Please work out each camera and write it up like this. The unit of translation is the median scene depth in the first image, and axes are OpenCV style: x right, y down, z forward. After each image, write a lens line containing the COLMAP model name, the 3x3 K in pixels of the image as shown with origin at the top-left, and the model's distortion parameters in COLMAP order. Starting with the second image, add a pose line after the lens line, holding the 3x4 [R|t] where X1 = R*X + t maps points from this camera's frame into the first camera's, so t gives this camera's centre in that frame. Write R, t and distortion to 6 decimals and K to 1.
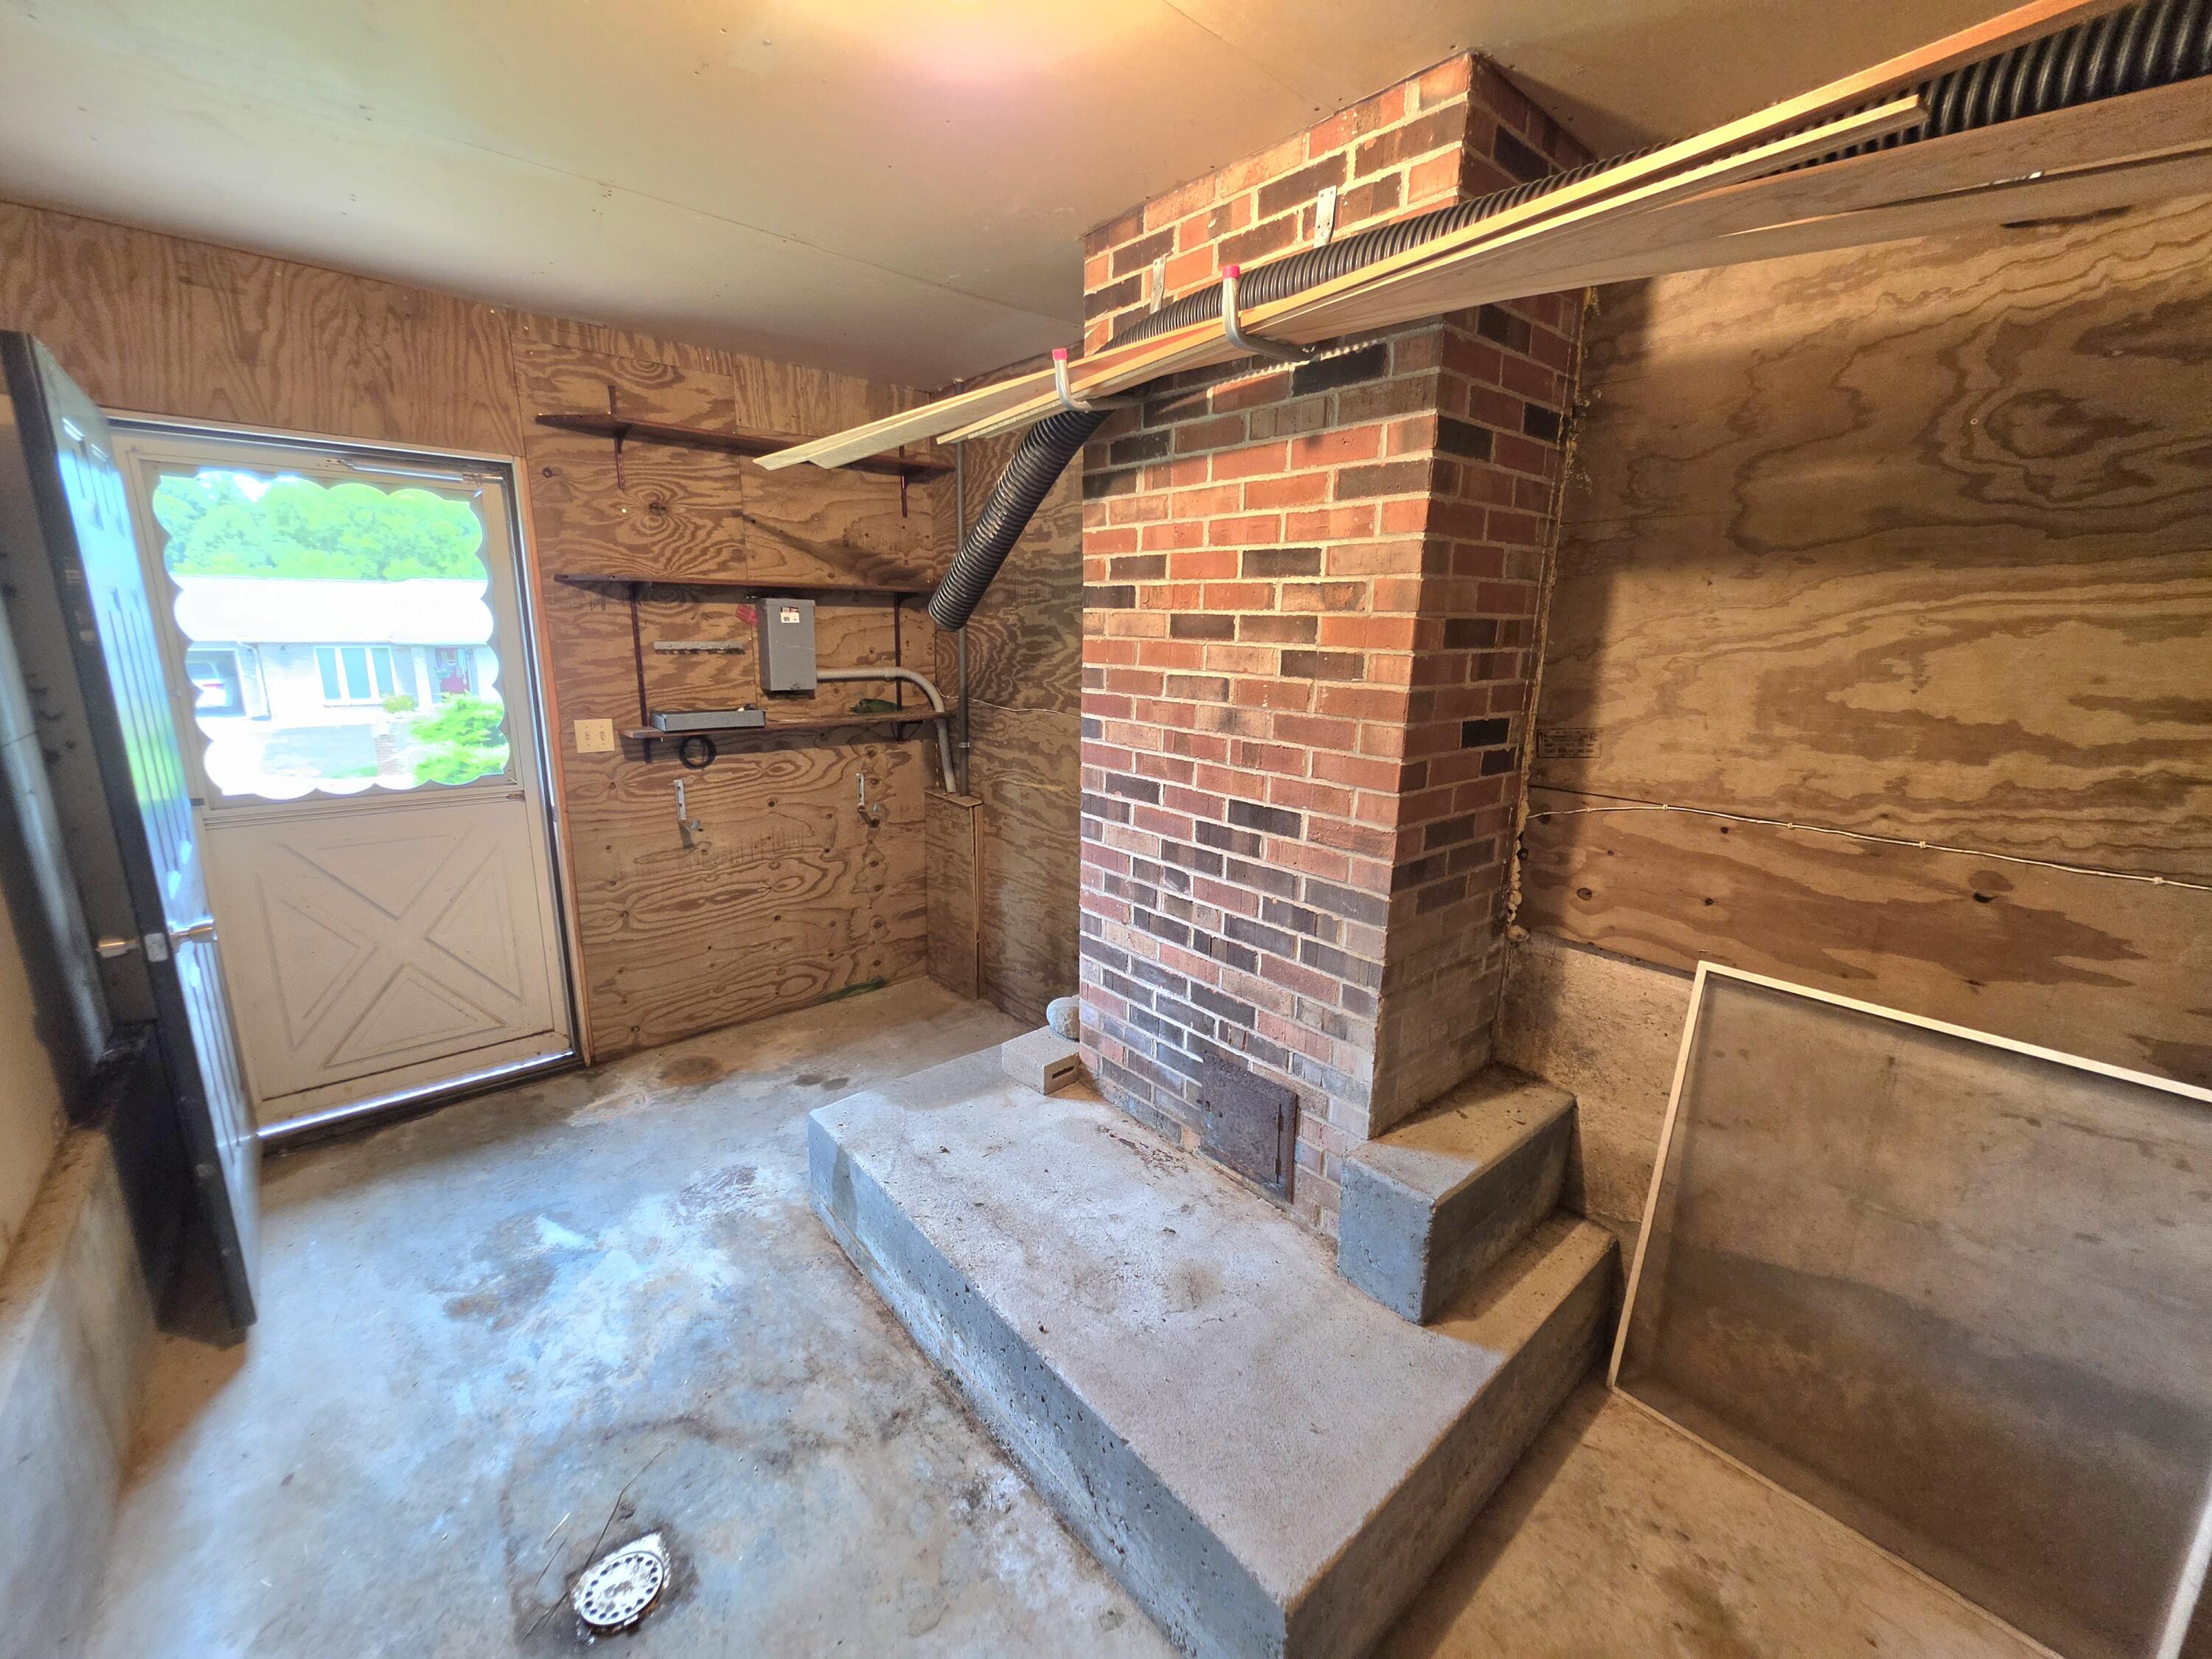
lens RADIAL K [[890.4, 0, 1097.7], [0, 890.4, 827.1], [0, 0, 1]] dist [-0.002355, 0.000830]
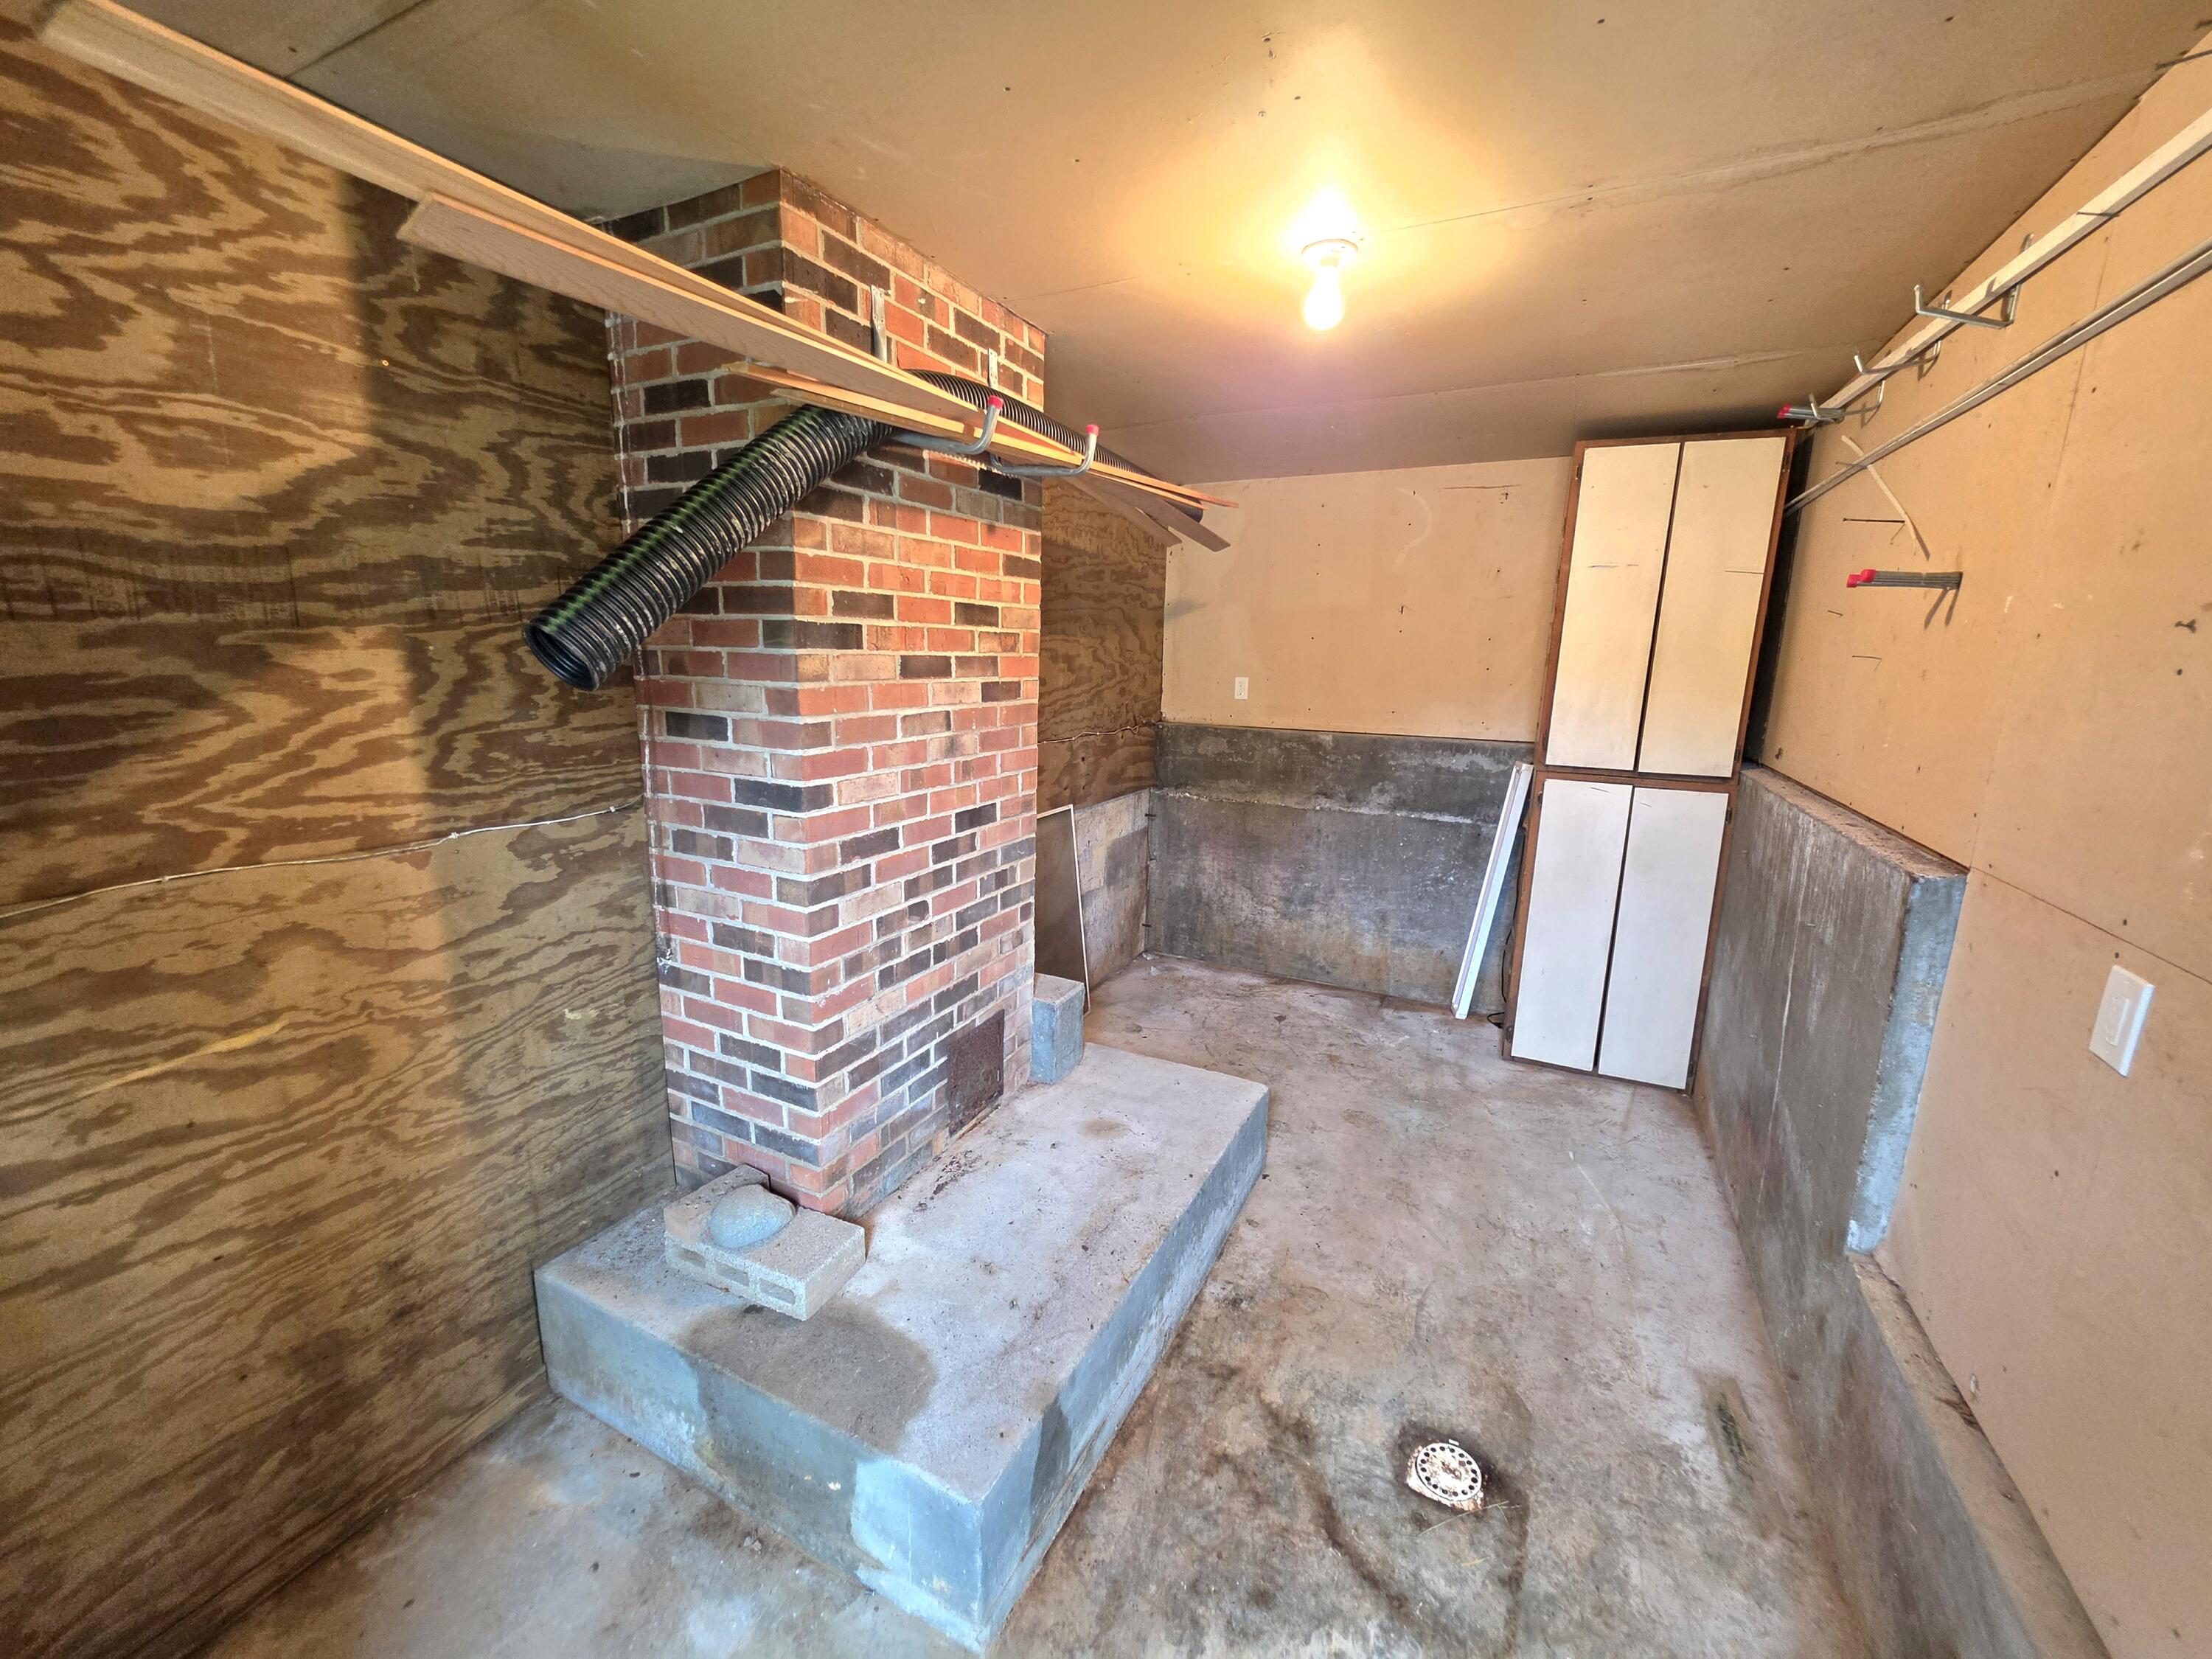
lens RADIAL K [[890.4, 0, 1097.7], [0, 890.4, 827.1], [0, 0, 1]] dist [-0.002355, 0.000830]
pose [[-0.383877, -0.205078, 0.900323, -0.971593], [0.184511, 0.938326, 0.292405, -0.319748], [-0.904762, 0.278367, -0.322363, 1.213840]]
